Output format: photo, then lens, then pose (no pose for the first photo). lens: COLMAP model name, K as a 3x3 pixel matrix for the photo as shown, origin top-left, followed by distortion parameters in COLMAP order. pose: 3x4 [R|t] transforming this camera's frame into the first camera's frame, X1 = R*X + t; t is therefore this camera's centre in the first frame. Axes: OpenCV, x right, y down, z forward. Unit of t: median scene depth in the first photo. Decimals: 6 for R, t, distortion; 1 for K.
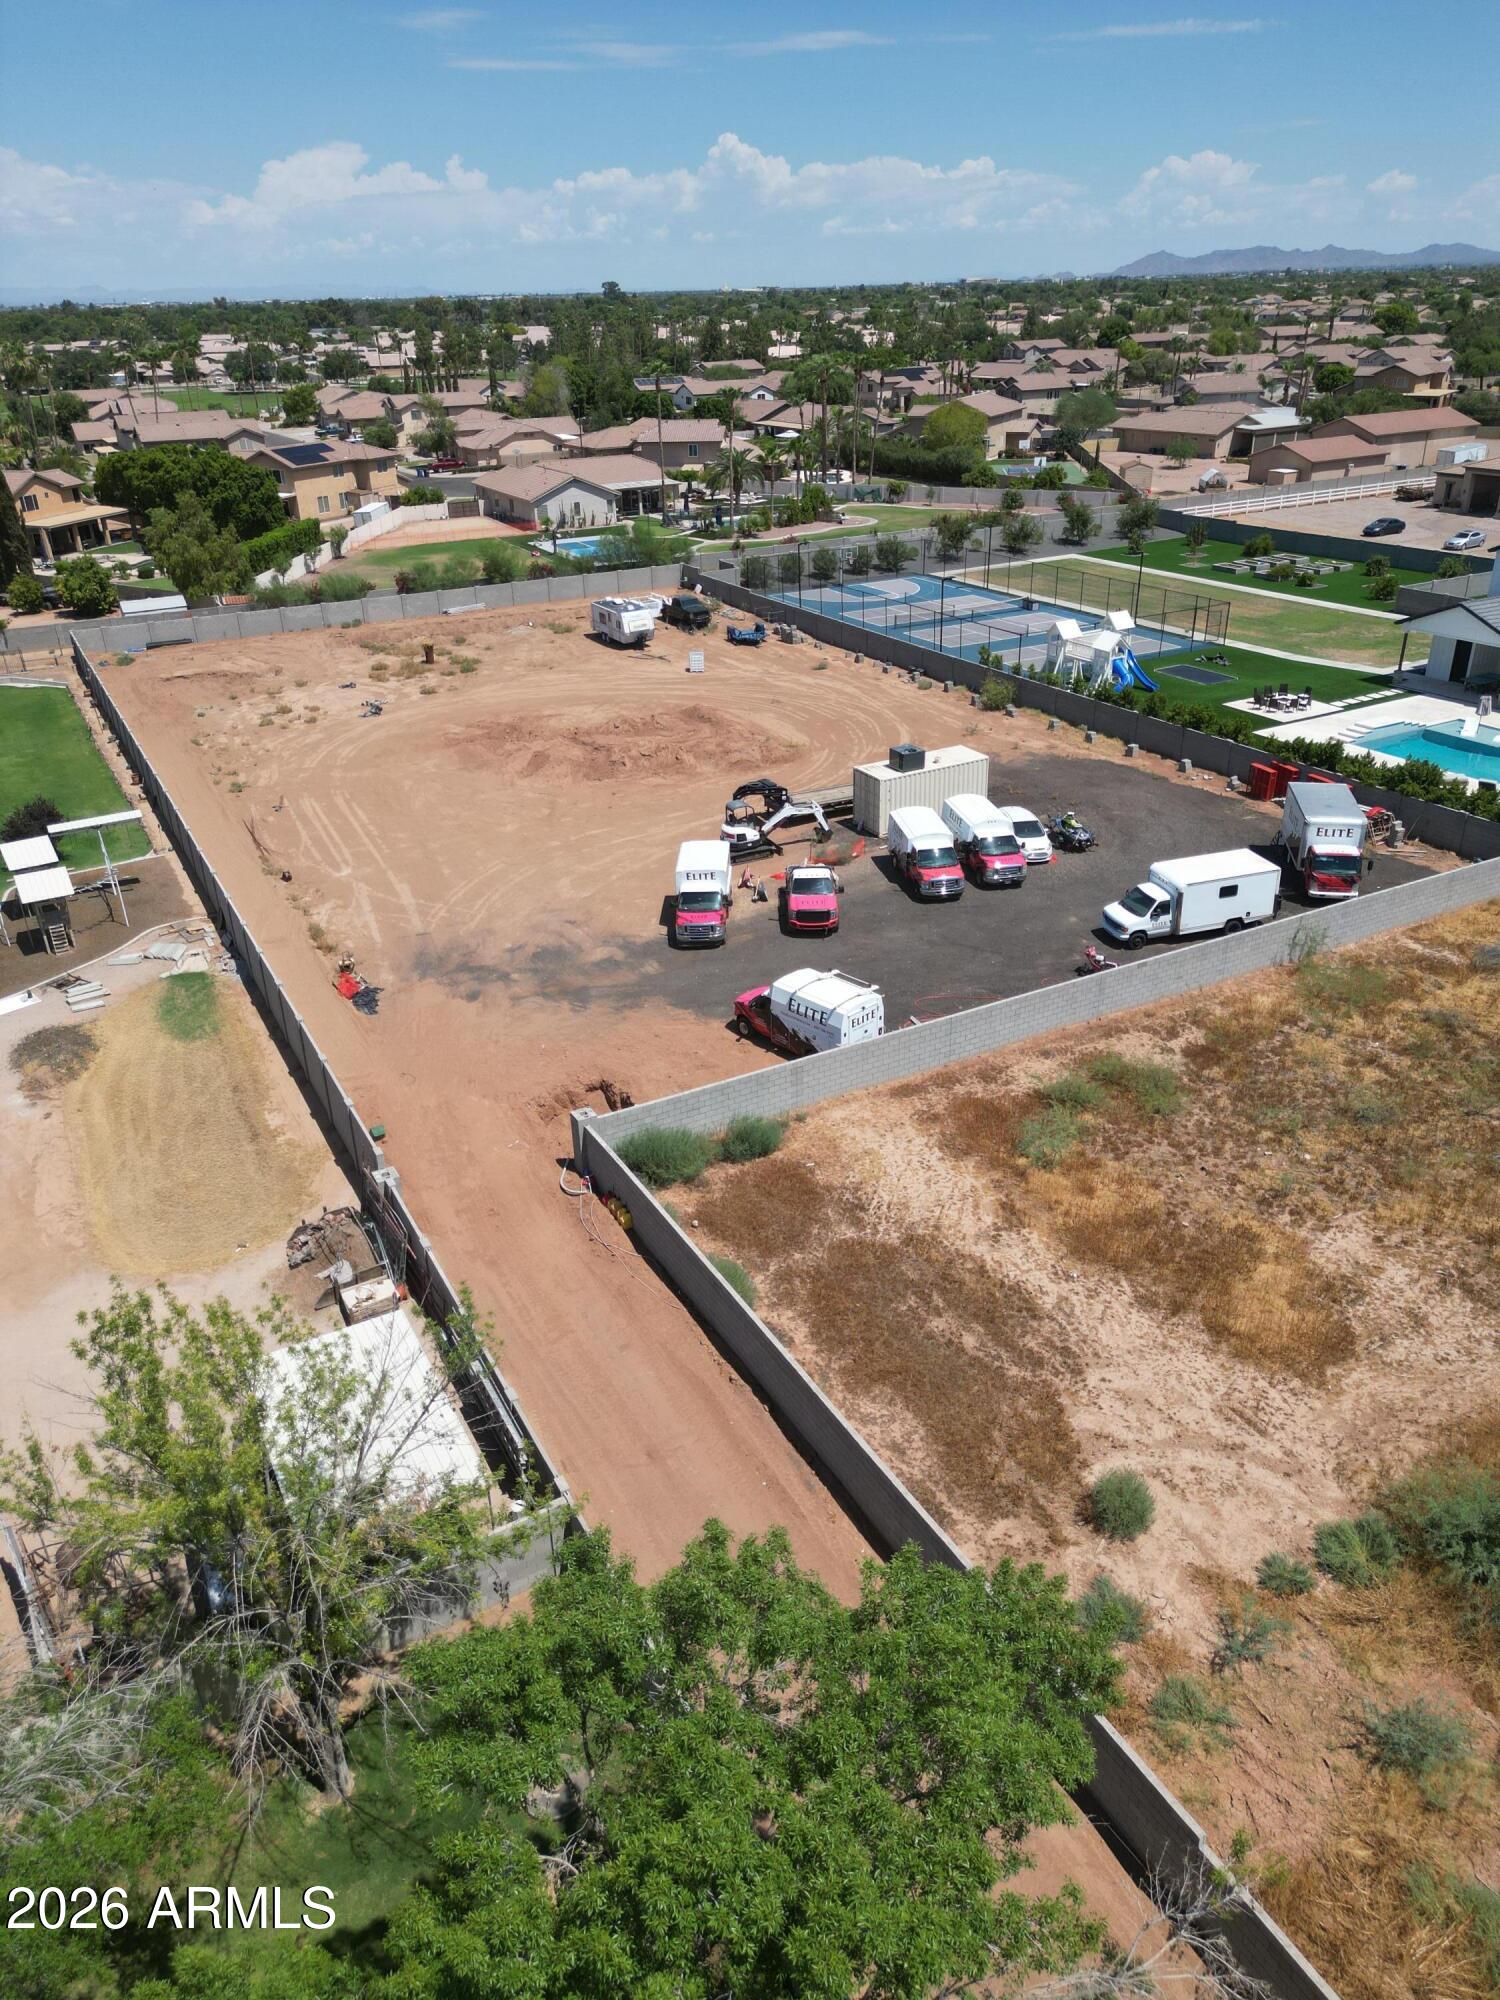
lens RADIAL K [[1404.2, 0, 750.9], [0, 1404.2, 1008.3], [0, 0, 1]] dist [0.068304, -0.063547]
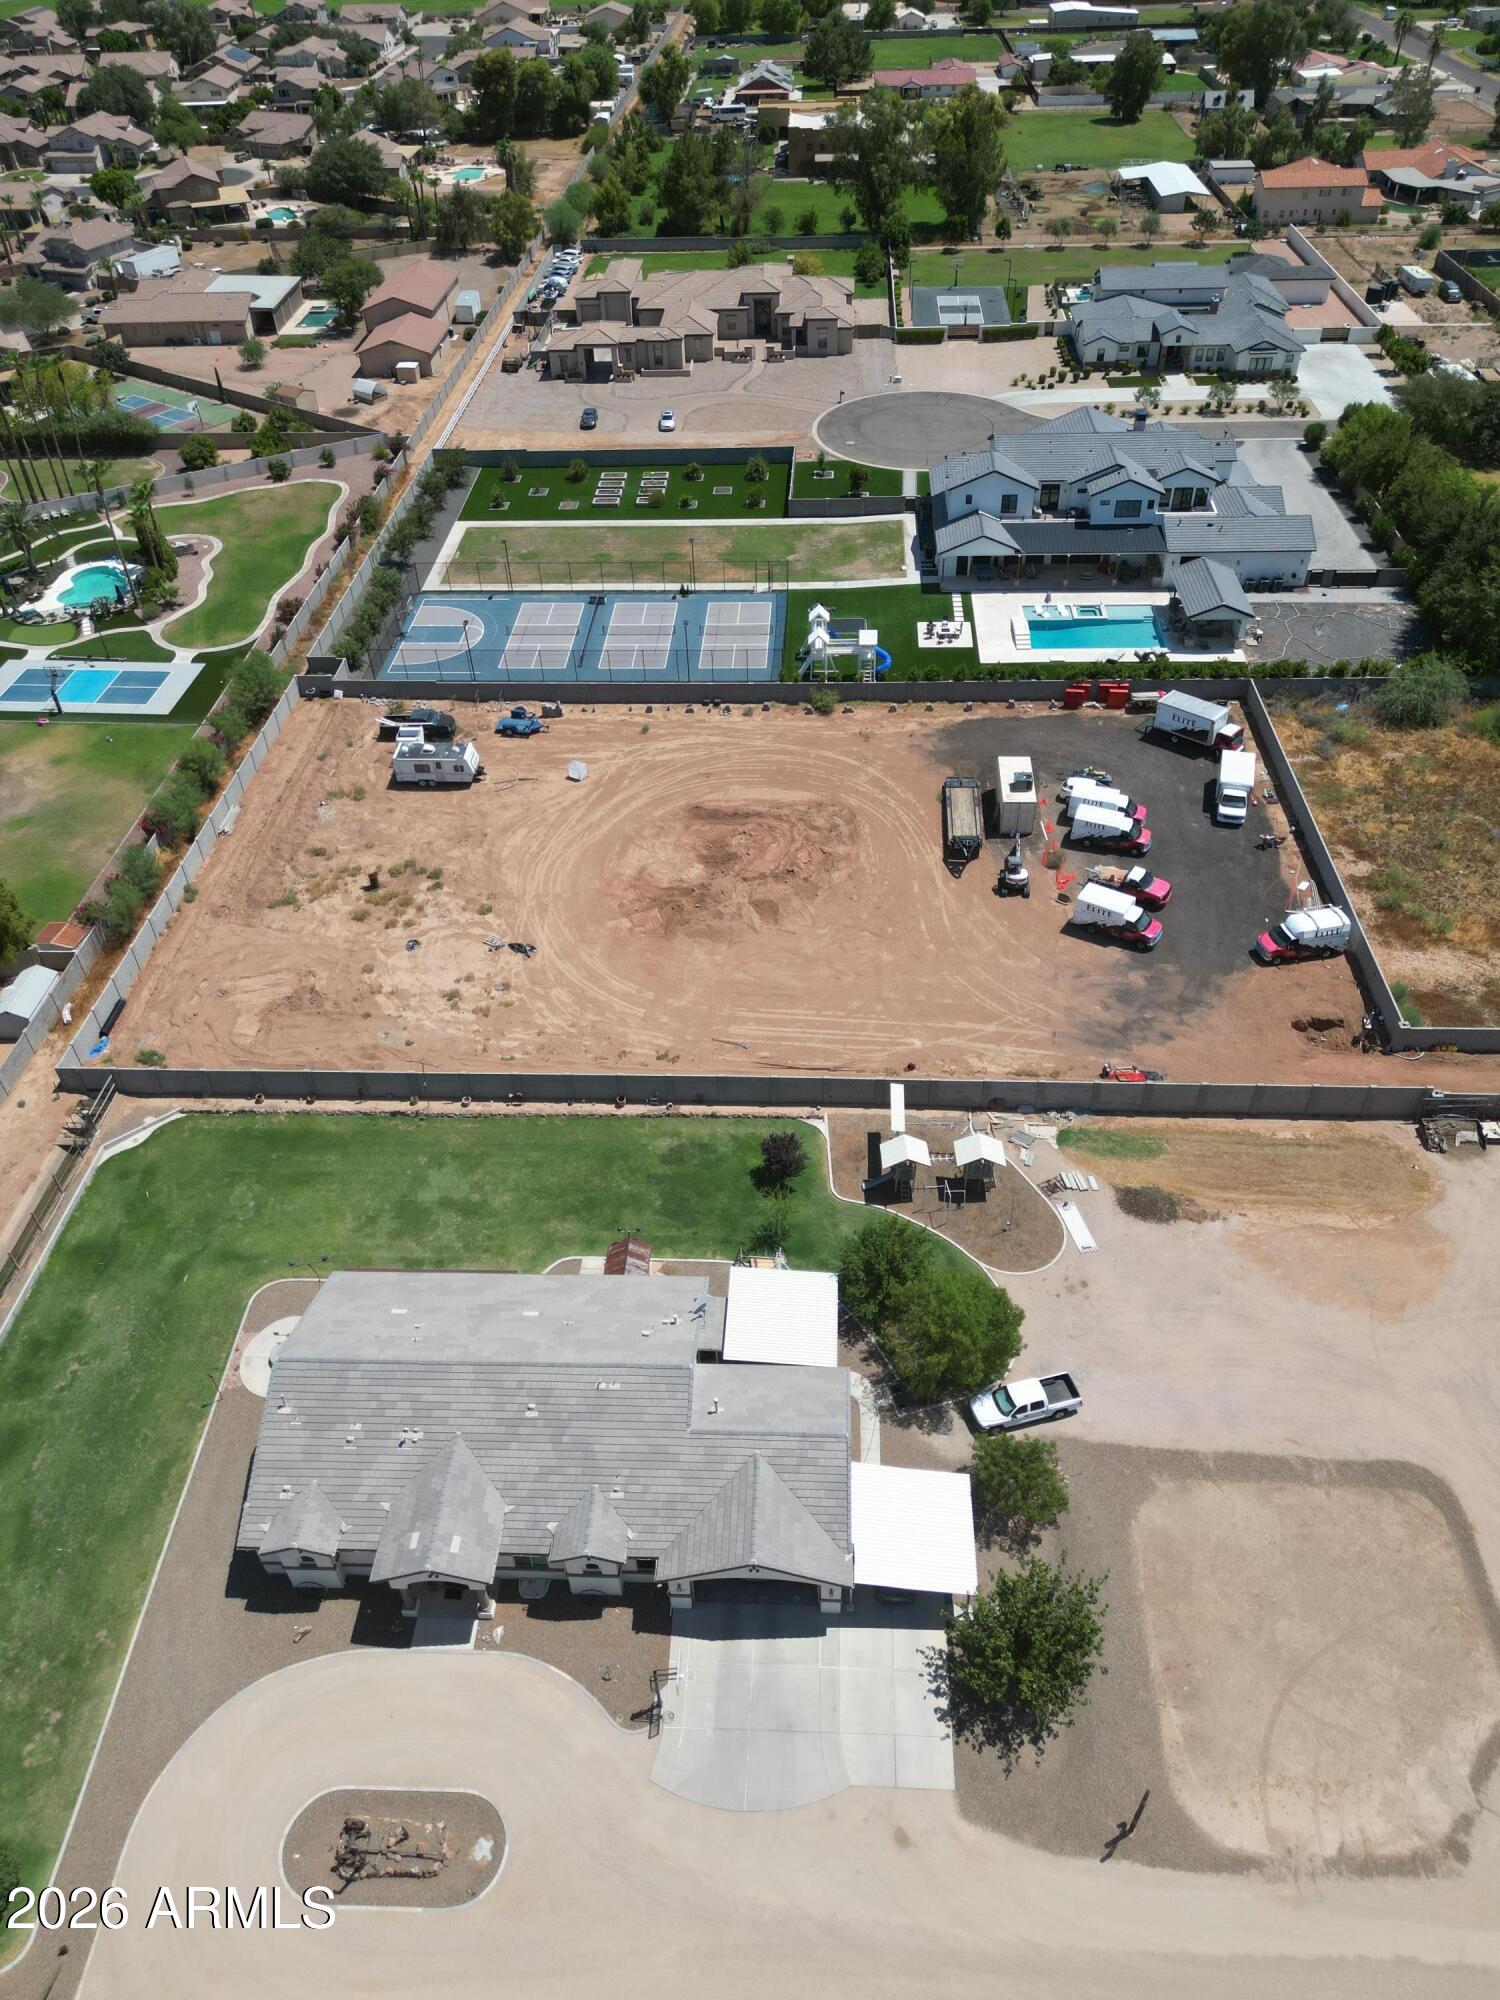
lens RADIAL K [[1404.2, 0, 750.9], [0, 1404.2, 1008.3], [0, 0, 1]] dist [0.068304, -0.063547]
pose [[0.523176, -0.554449, 0.647204, -1.033274], [0.397441, 0.830524, 0.390220, -0.602109], [-0.753875, 0.053072, 0.654871, 0.184832]]
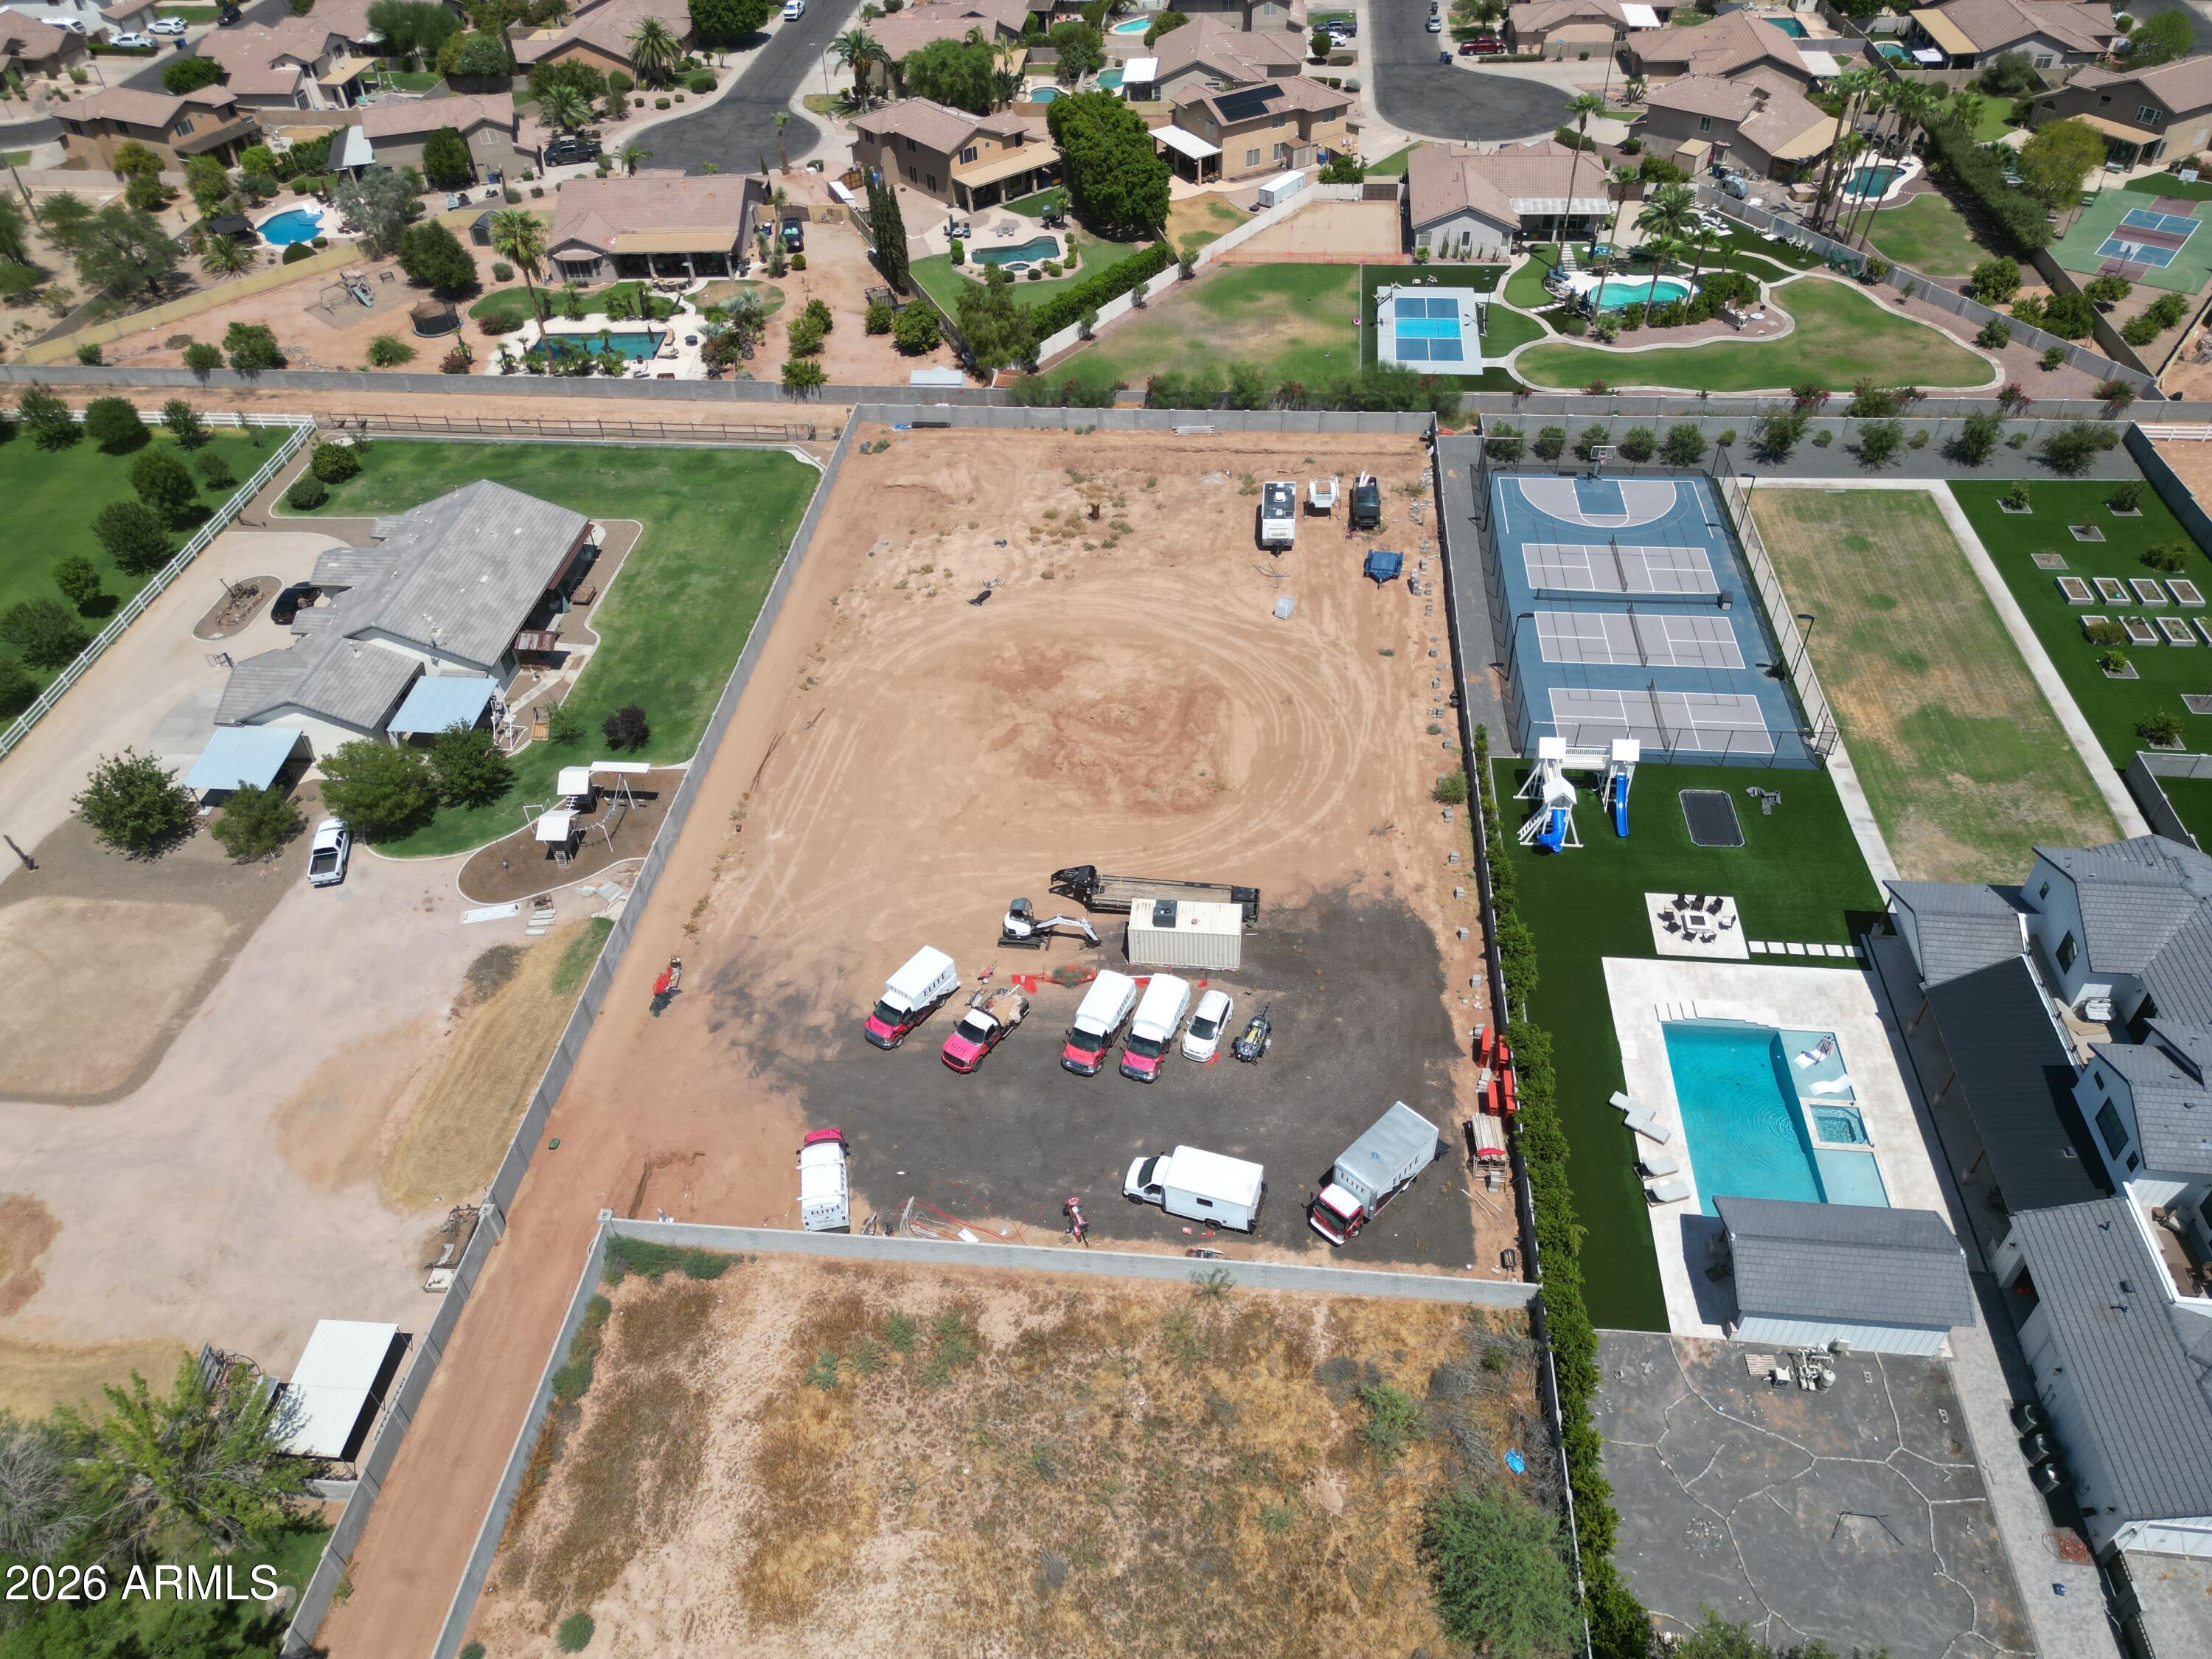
lens RADIAL K [[1553.1, 0, 1101.2], [0, 1553.1, 833.5], [0, 0, 1]] dist [0.068304, -0.063547]
pose [[0.823860, 0.377999, -0.422340, 0.502461], [-0.242222, 0.908475, 0.340592, -0.570415], [0.512429, -0.178300, 0.840016, -0.082171]]
